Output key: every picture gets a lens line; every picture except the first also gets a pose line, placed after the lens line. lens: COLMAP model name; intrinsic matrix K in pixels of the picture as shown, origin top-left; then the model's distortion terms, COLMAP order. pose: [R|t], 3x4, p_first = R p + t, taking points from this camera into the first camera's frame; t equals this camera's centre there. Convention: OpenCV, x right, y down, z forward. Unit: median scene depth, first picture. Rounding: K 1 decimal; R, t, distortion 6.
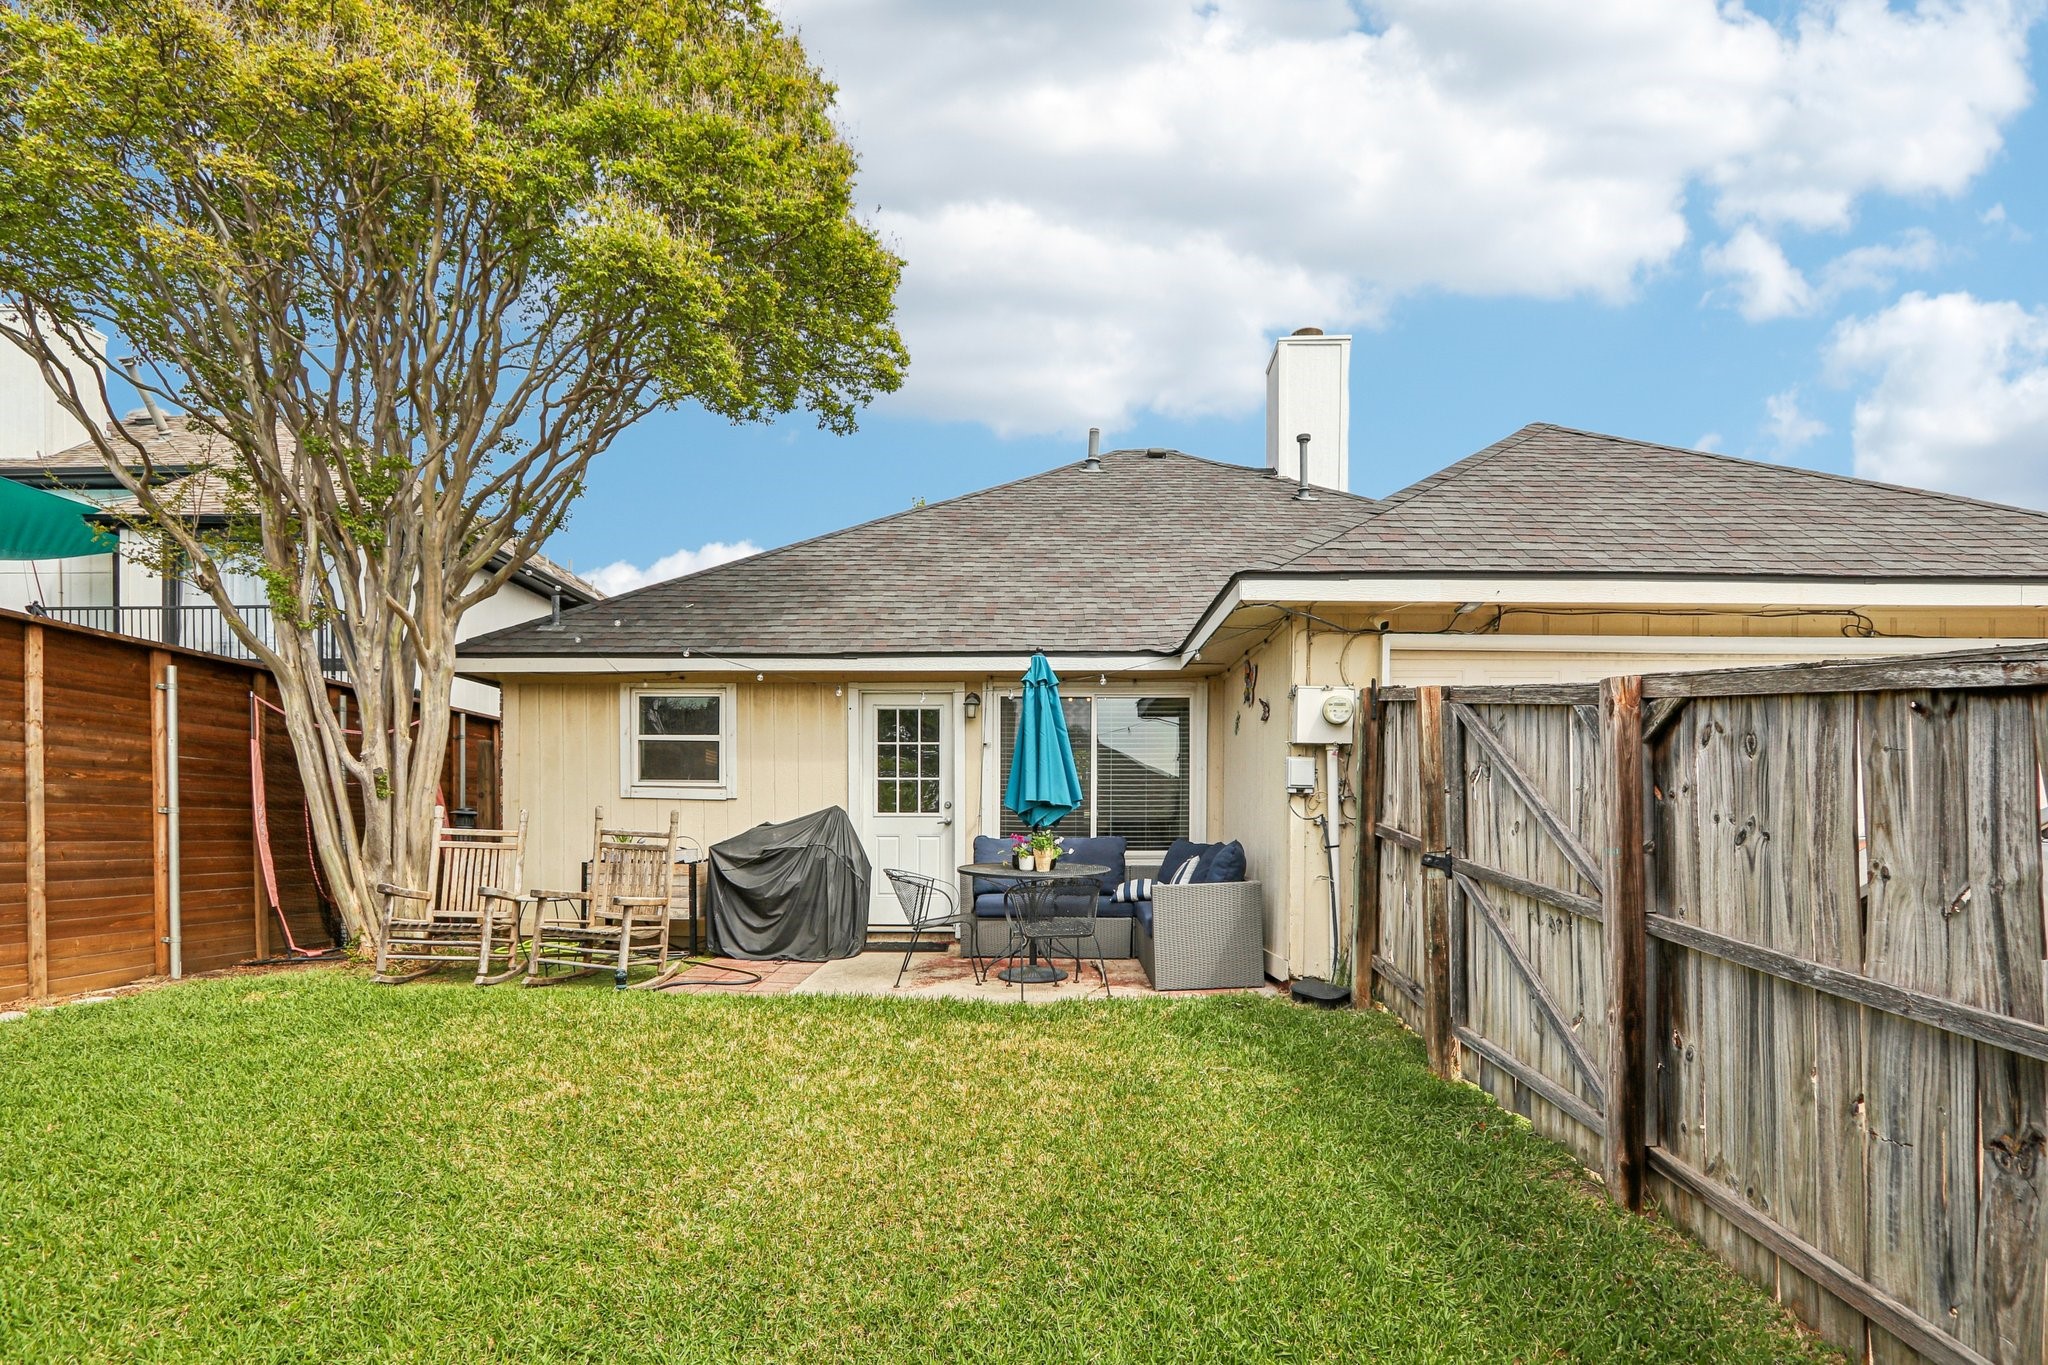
lens RADIAL K [[1016.6, 0, 1025.1], [0, 1016.6, 843.9], [0, 0, 1]] dist [-0.011708, 0.000078]
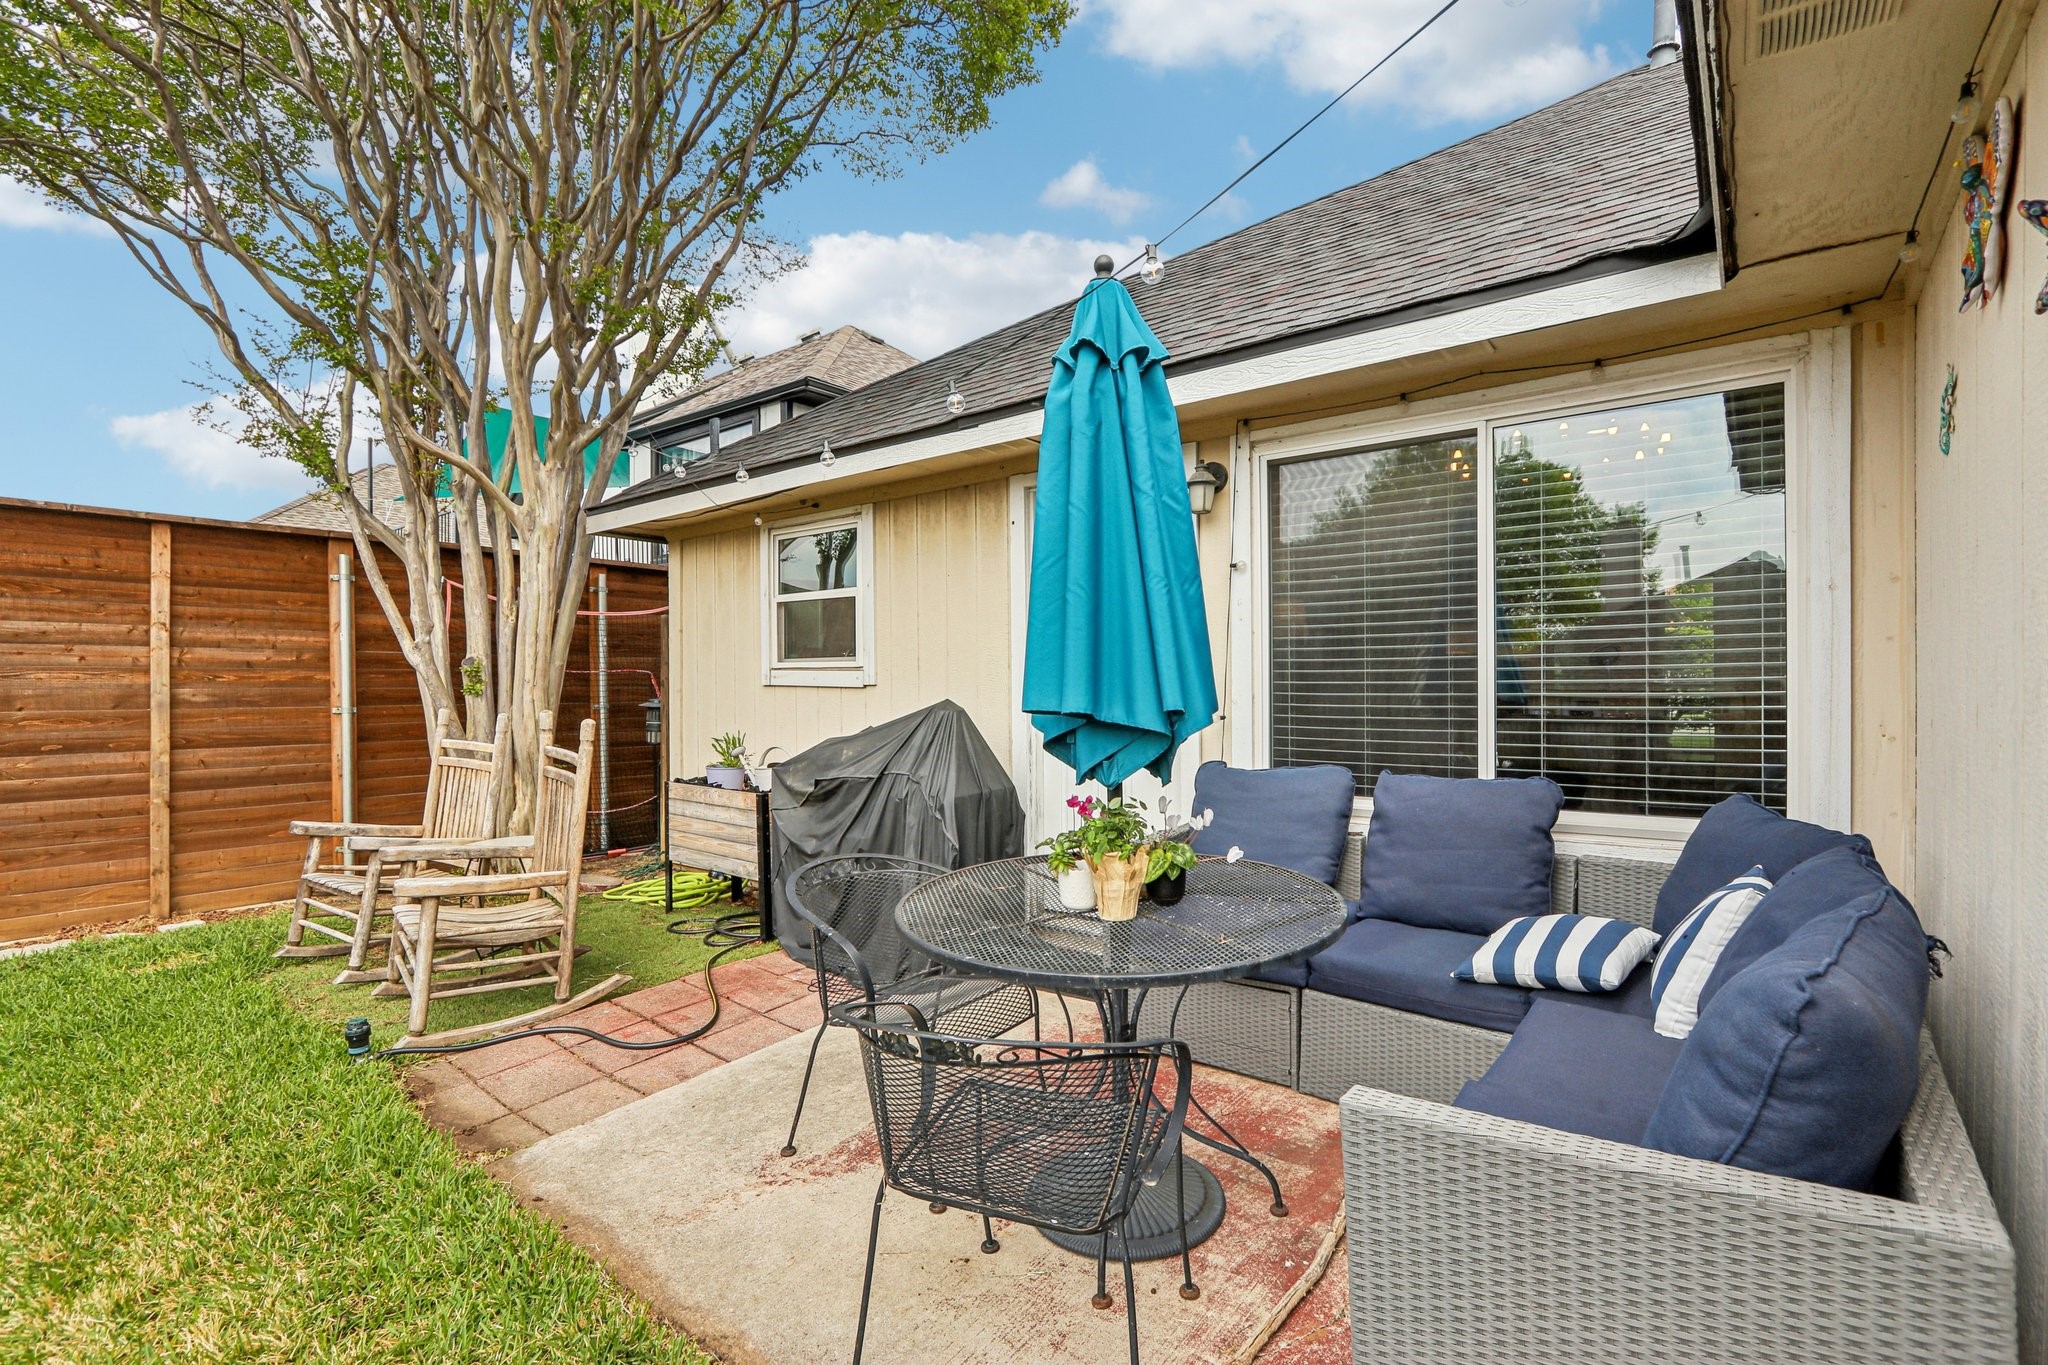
lens RADIAL K [[949.9, 0, 1030.2], [0, 949.9, 691.0], [0, 0, 1]] dist [-0.012576, -0.000096]
pose [[0.794161, -0.005724, -0.607680, 0.166926], [0.003313, 0.999982, -0.005089, -0.041869], [0.607698, 0.002028, 0.794165, 0.652876]]
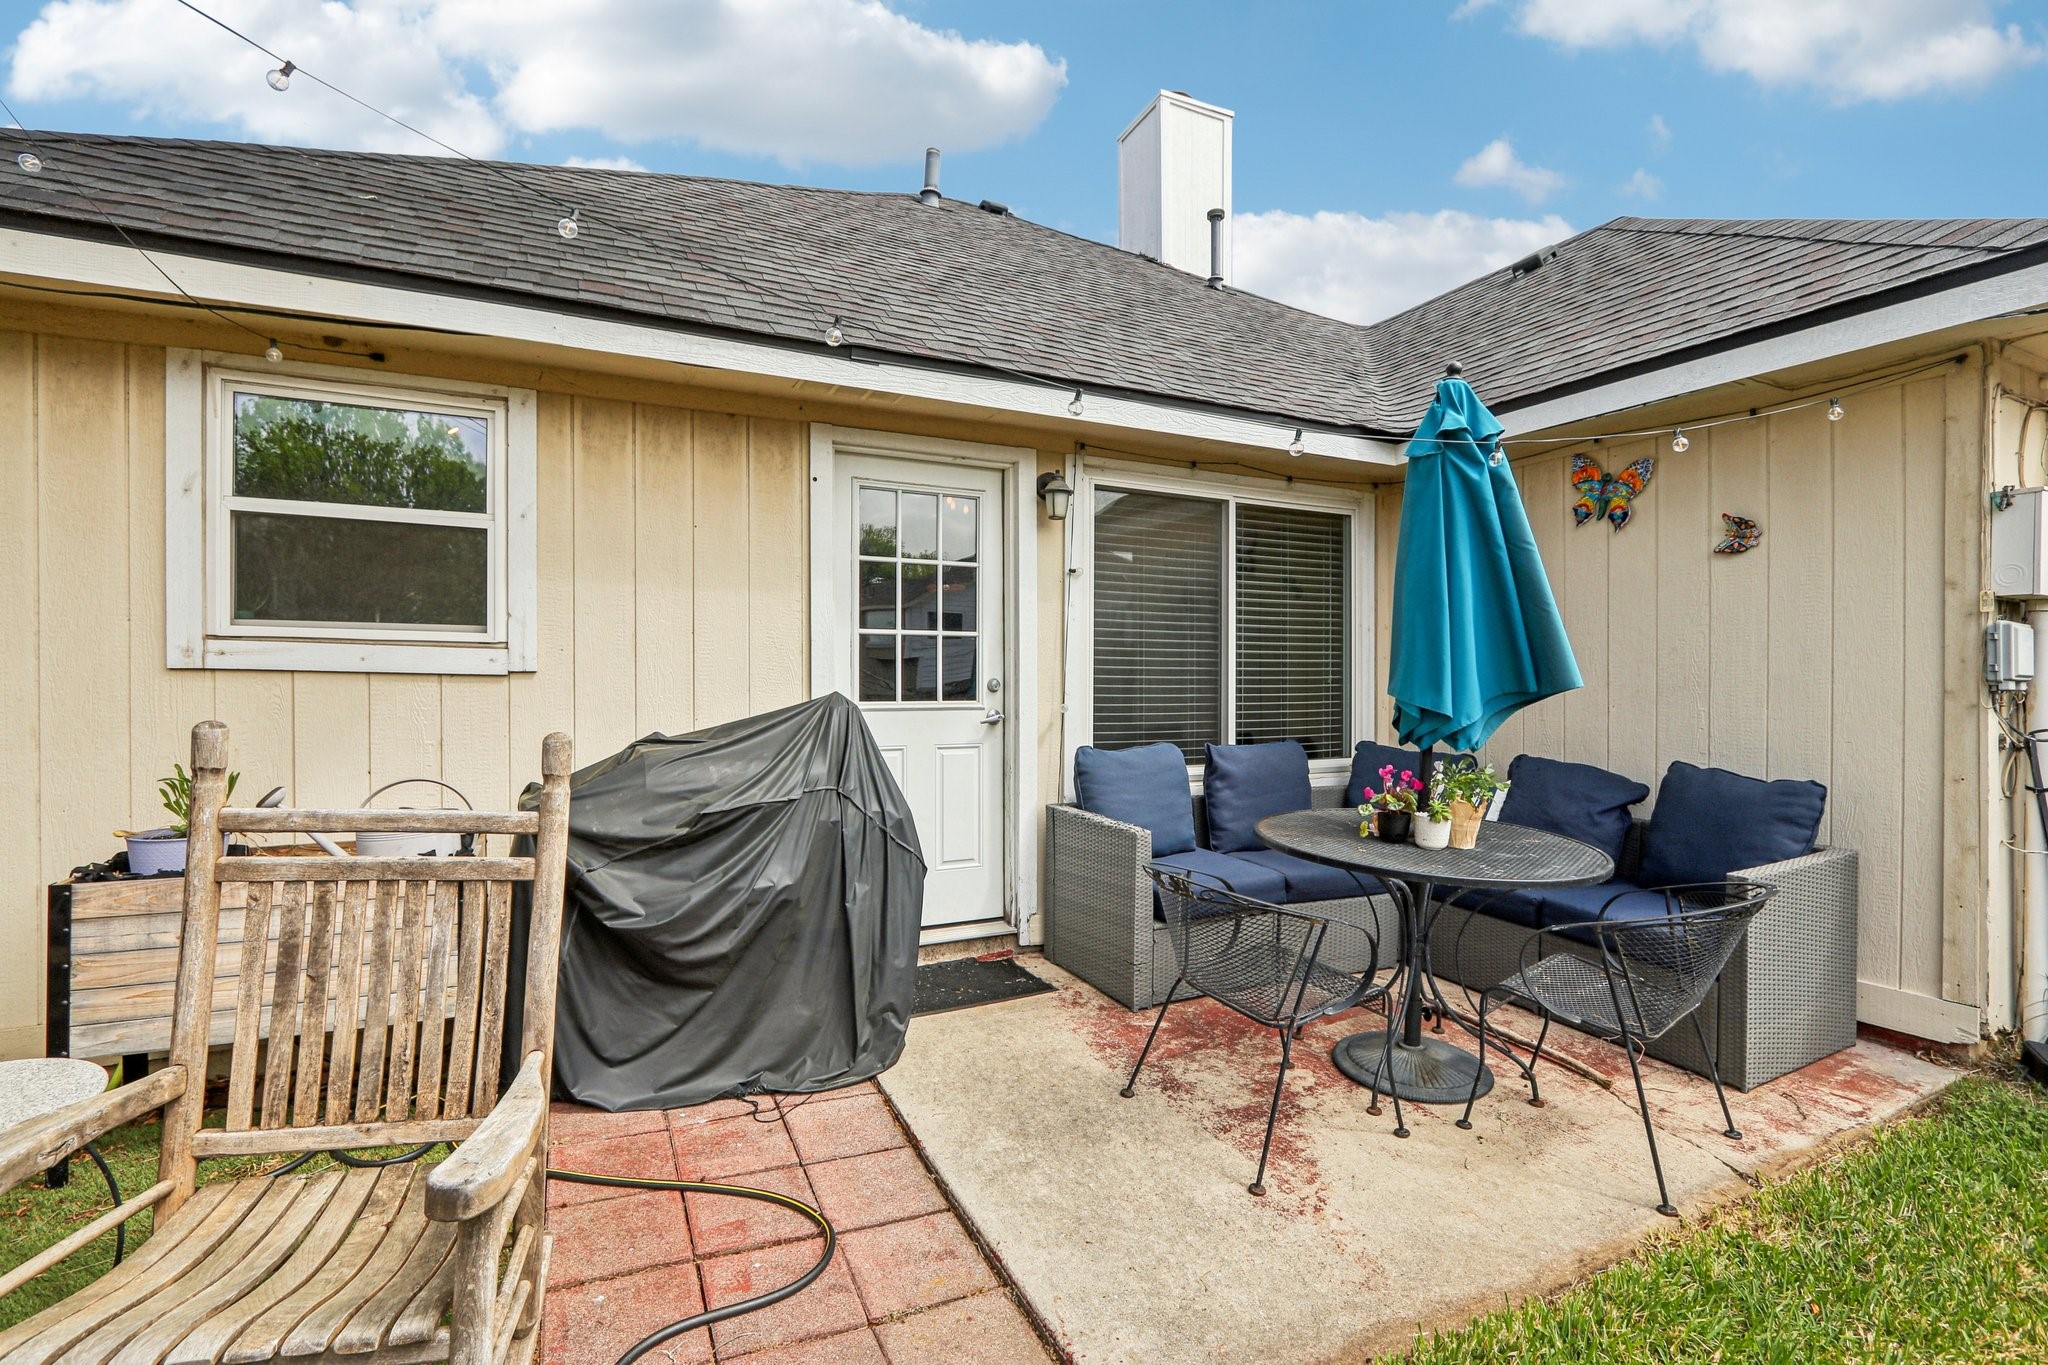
lens RADIAL K [[949.9, 0, 1030.2], [0, 949.9, 691.0], [0, 0, 1]] dist [-0.012576, -0.000096]
pose [[0.885841, -0.005674, 0.463954, -0.316746], [0.005018, 0.999984, 0.002649, -0.041516], [-0.463961, -0.000018, 0.885855, 0.632445]]
